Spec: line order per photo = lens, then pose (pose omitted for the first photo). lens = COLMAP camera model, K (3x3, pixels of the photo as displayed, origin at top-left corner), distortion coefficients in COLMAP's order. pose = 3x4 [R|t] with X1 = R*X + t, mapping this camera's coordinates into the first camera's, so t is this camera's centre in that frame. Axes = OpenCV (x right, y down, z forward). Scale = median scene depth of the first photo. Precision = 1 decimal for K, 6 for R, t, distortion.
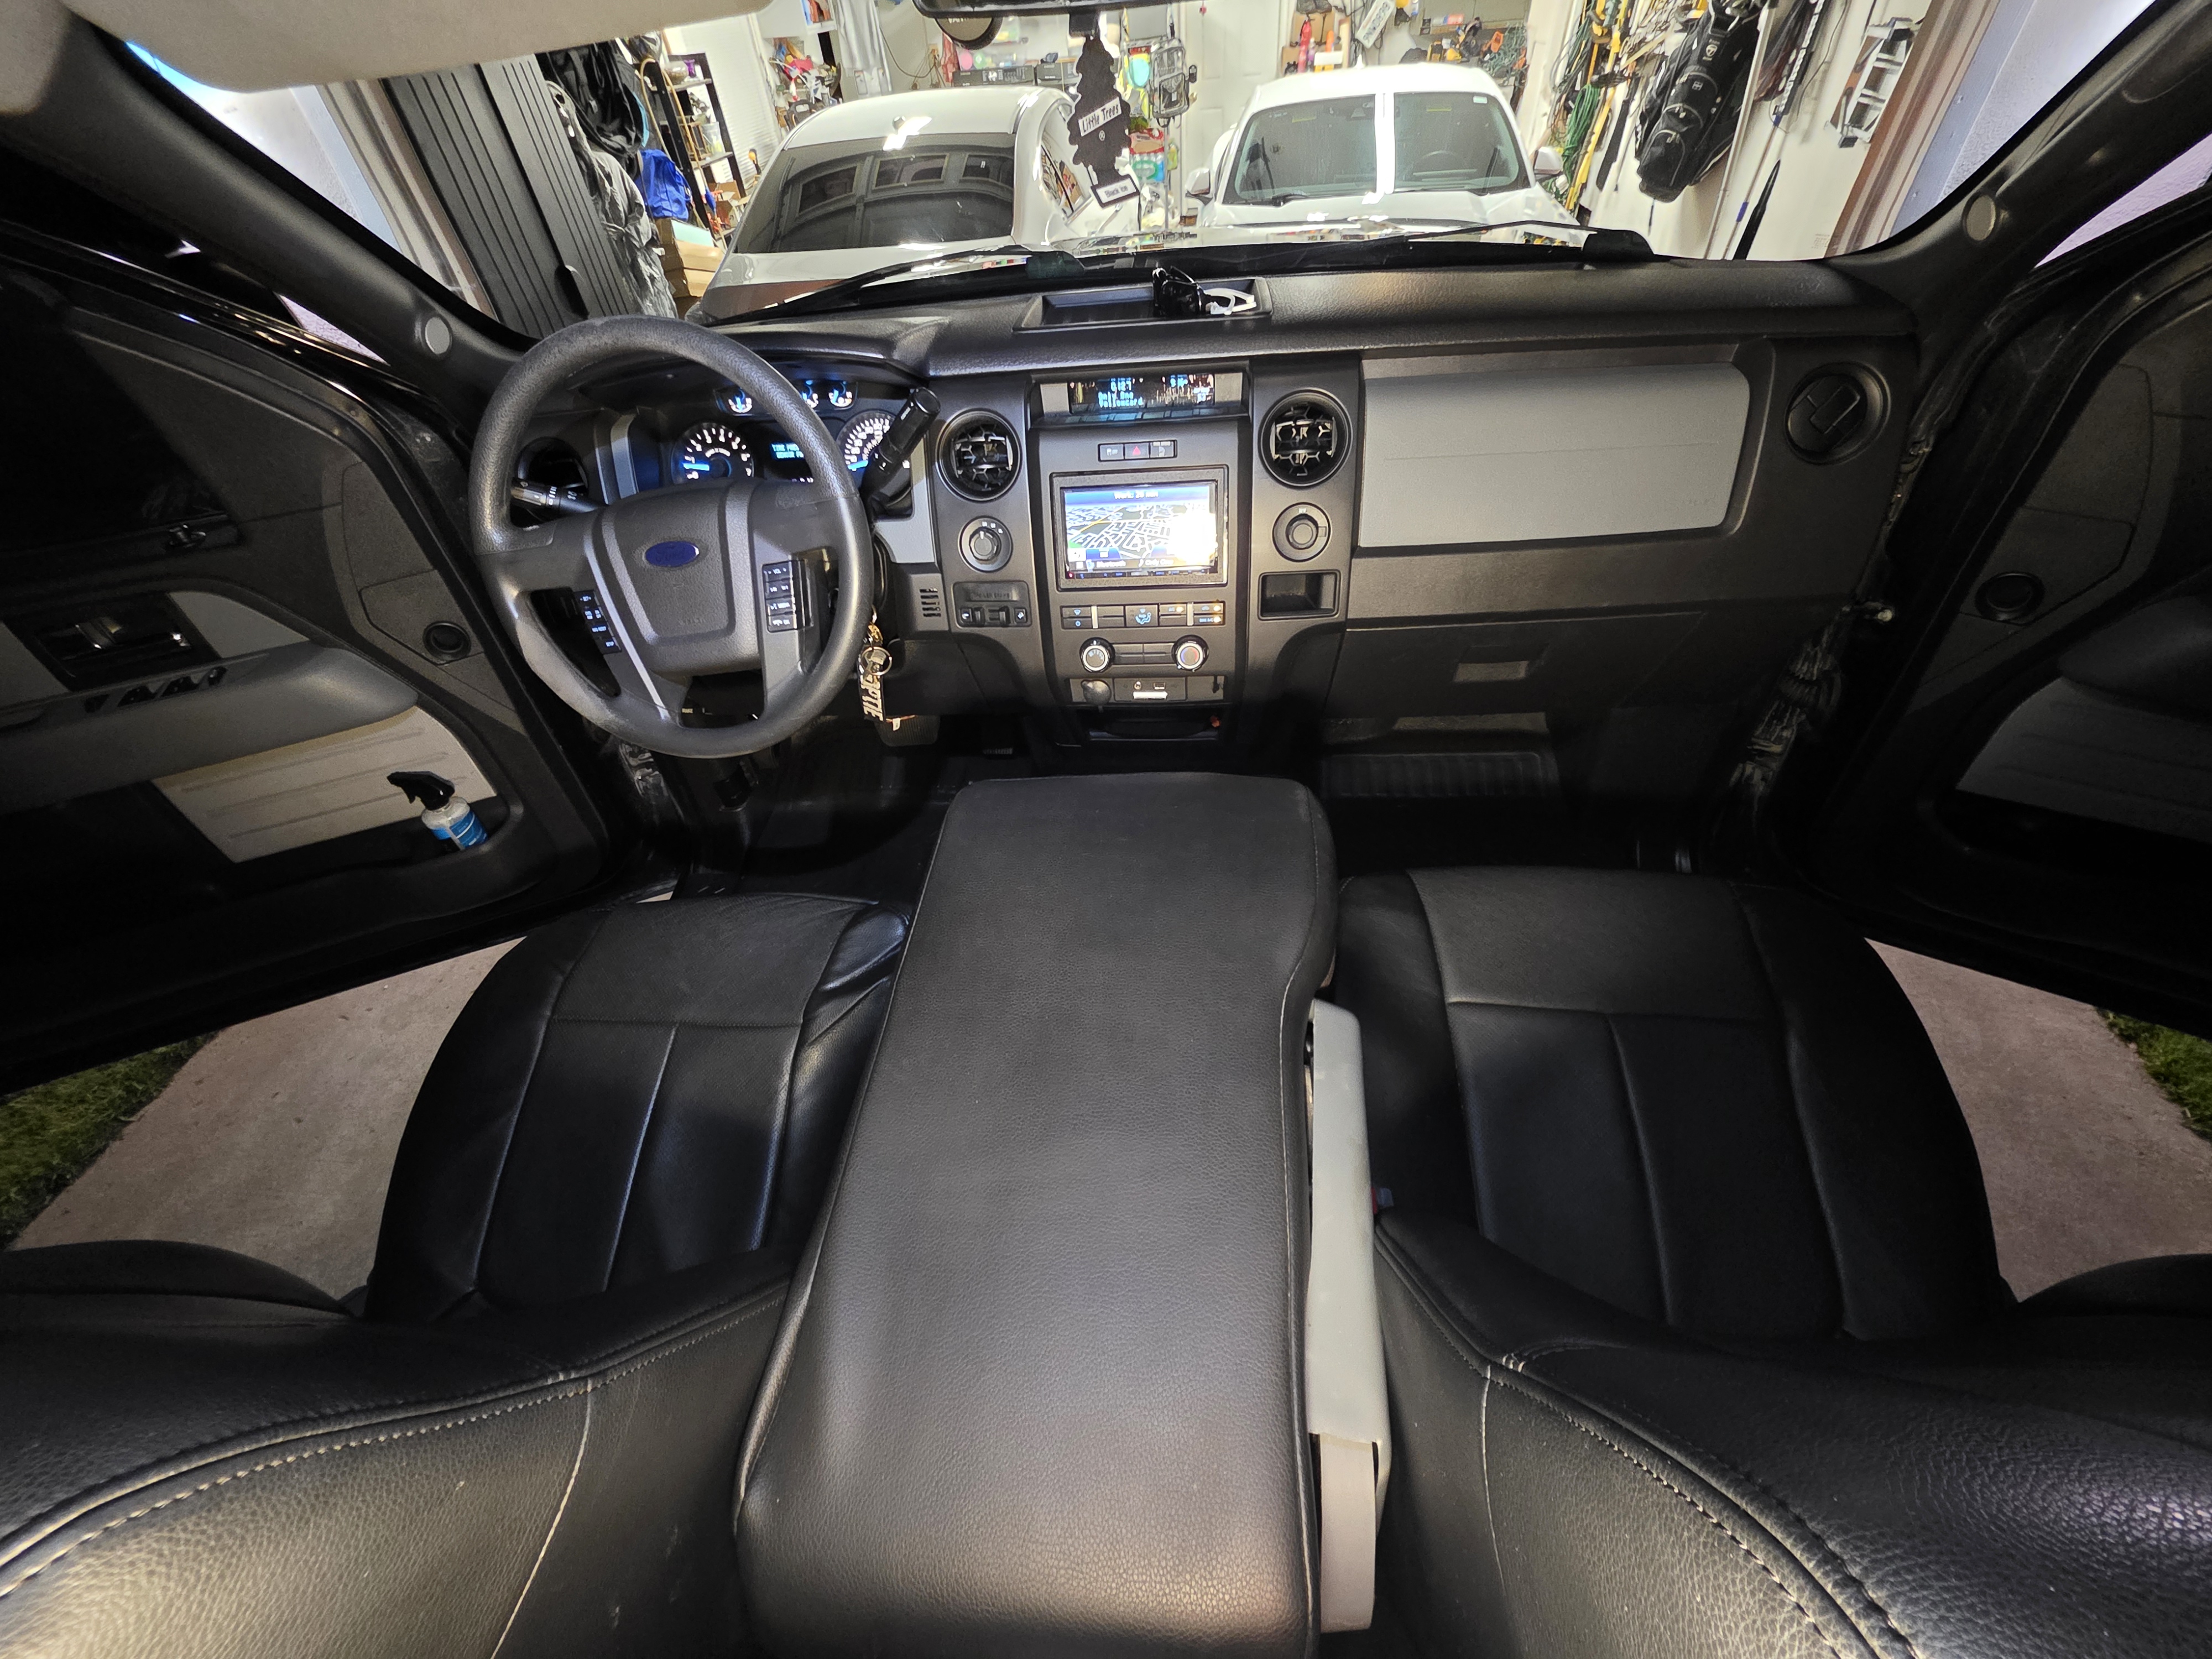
lens RADIAL K [[890.7, 0, 1074.7], [0, 890.7, 814.4], [0, 0, 1]] dist [0.002064, 0.000358]
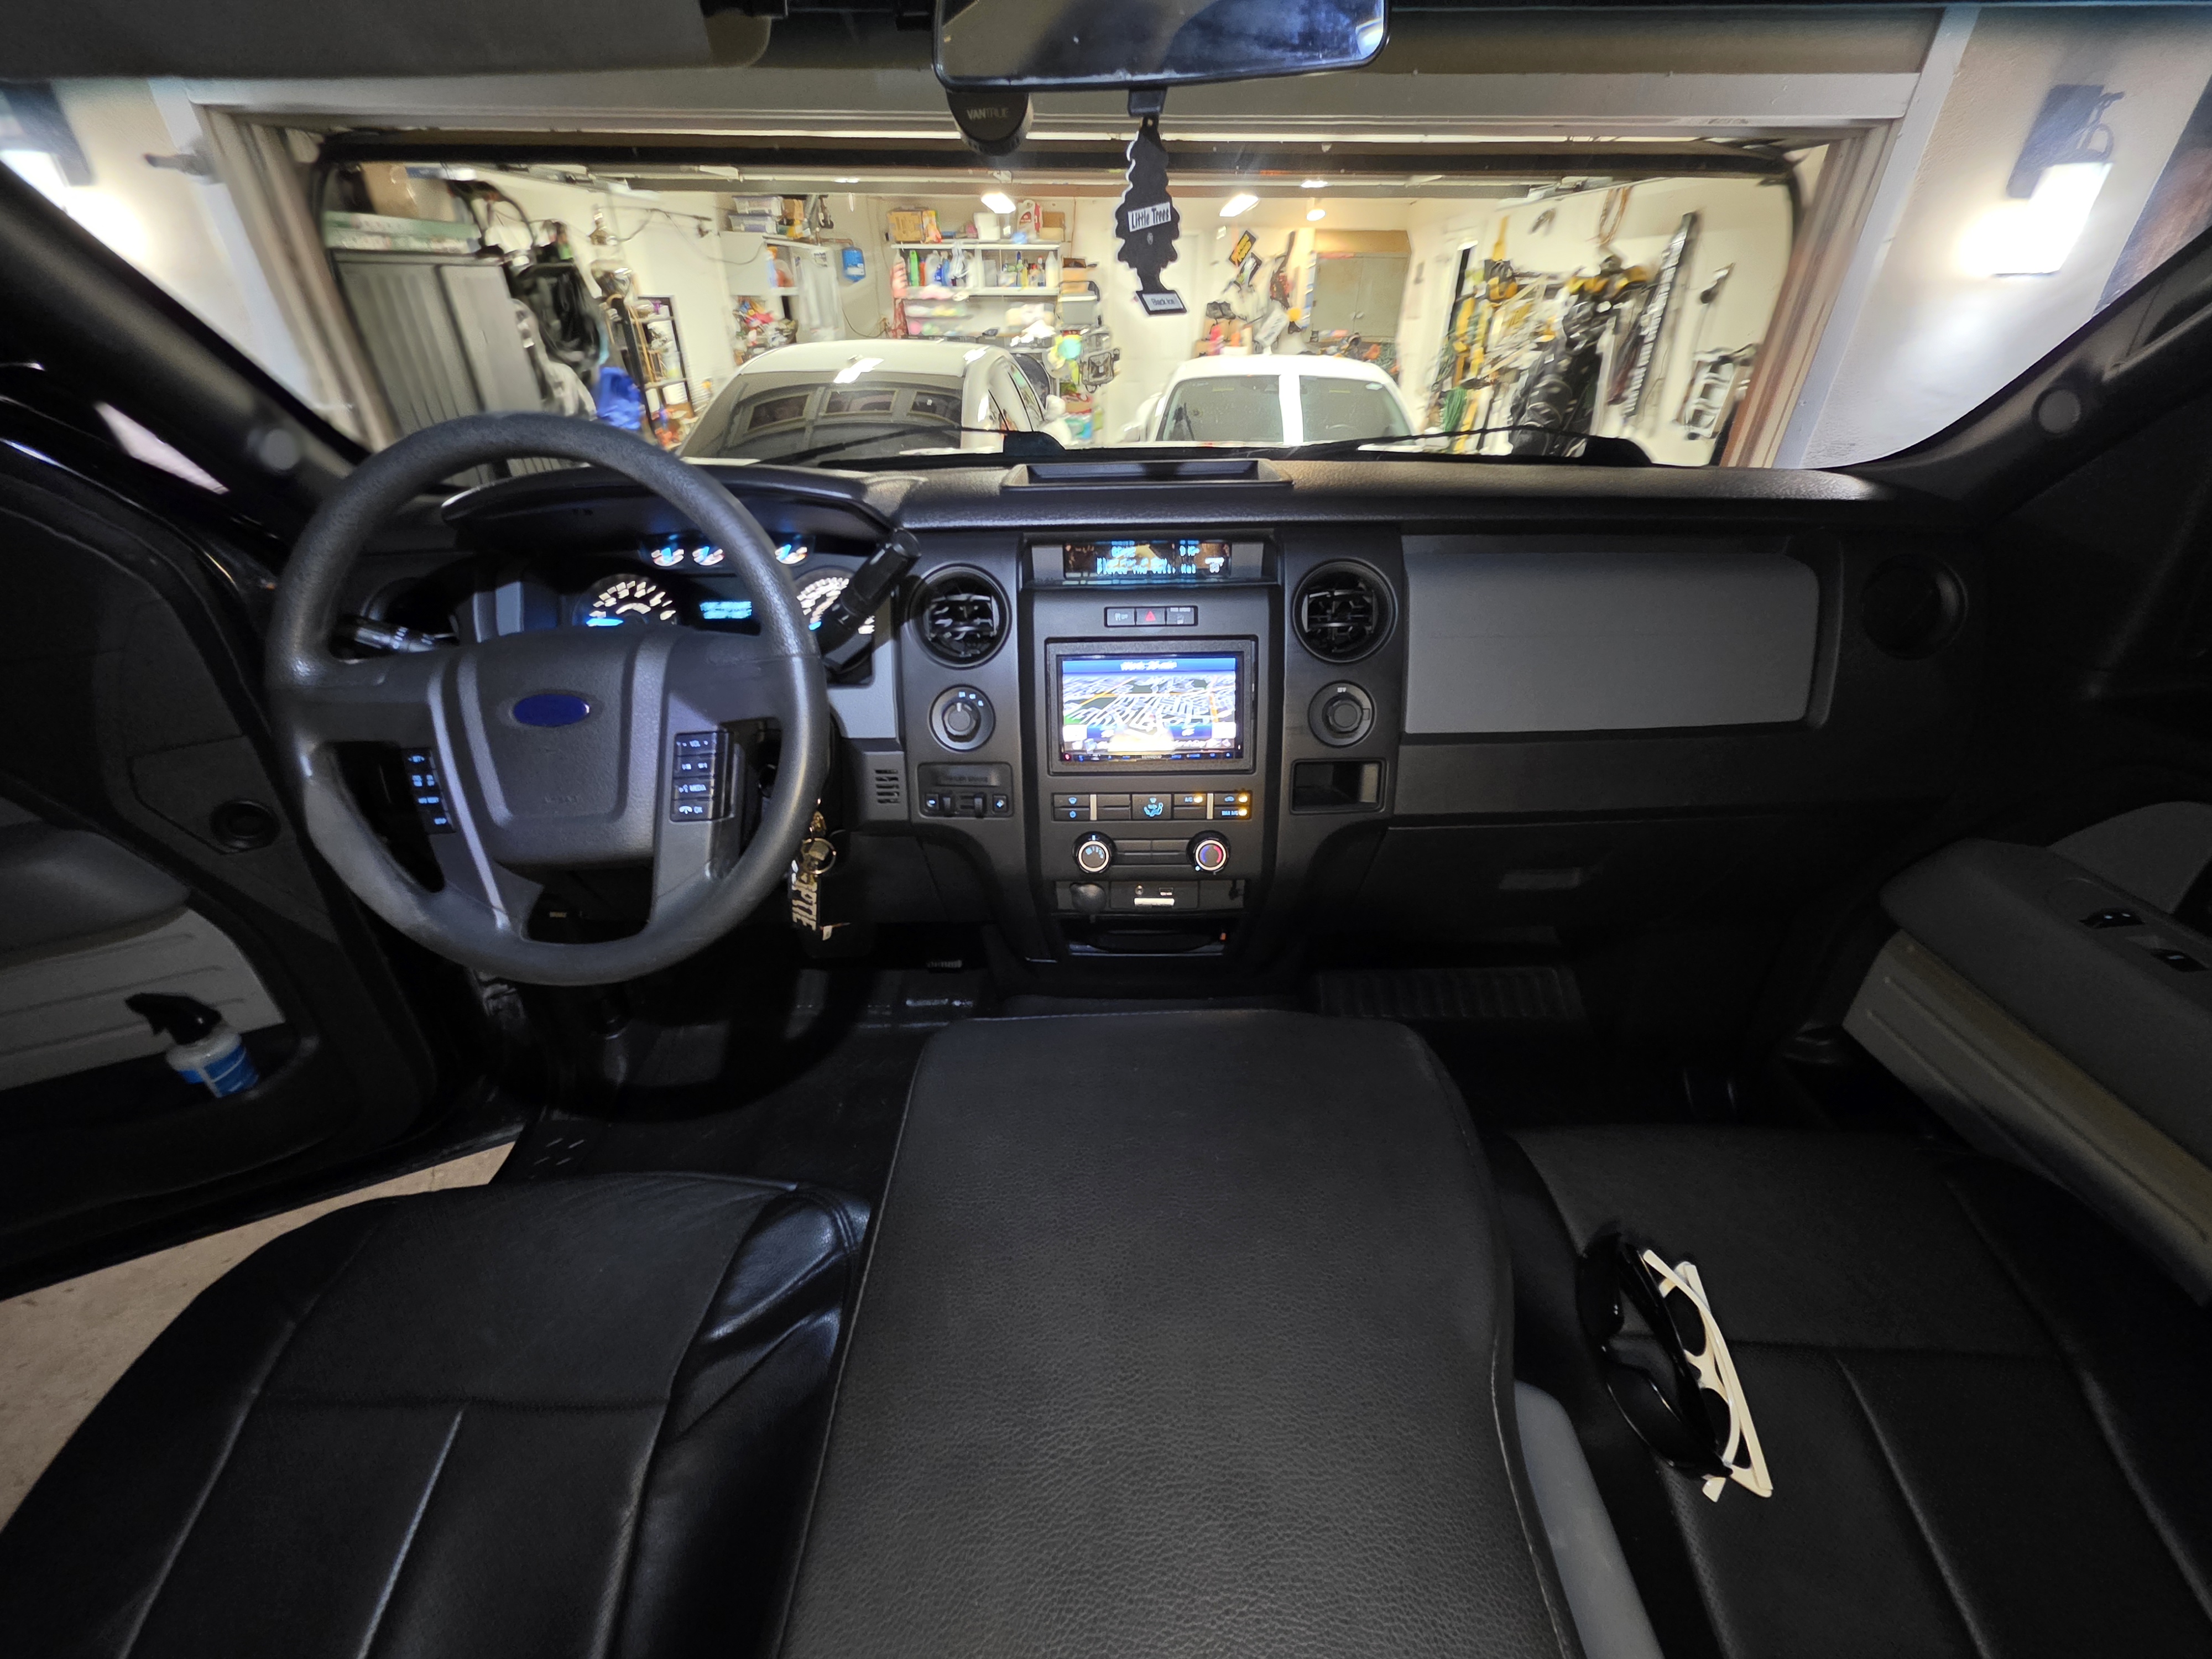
lens RADIAL K [[894.7, 0, 1106.0], [0, 894.7, 829.5], [0, 0, 1]] dist [0.003802, 0.000070]
pose [[0.992234, 0.022893, 0.122257, -0.059929], [0.003286, 0.977748, -0.209756, -0.024830], [-0.124338, 0.208529, 0.970080, 0.180725]]
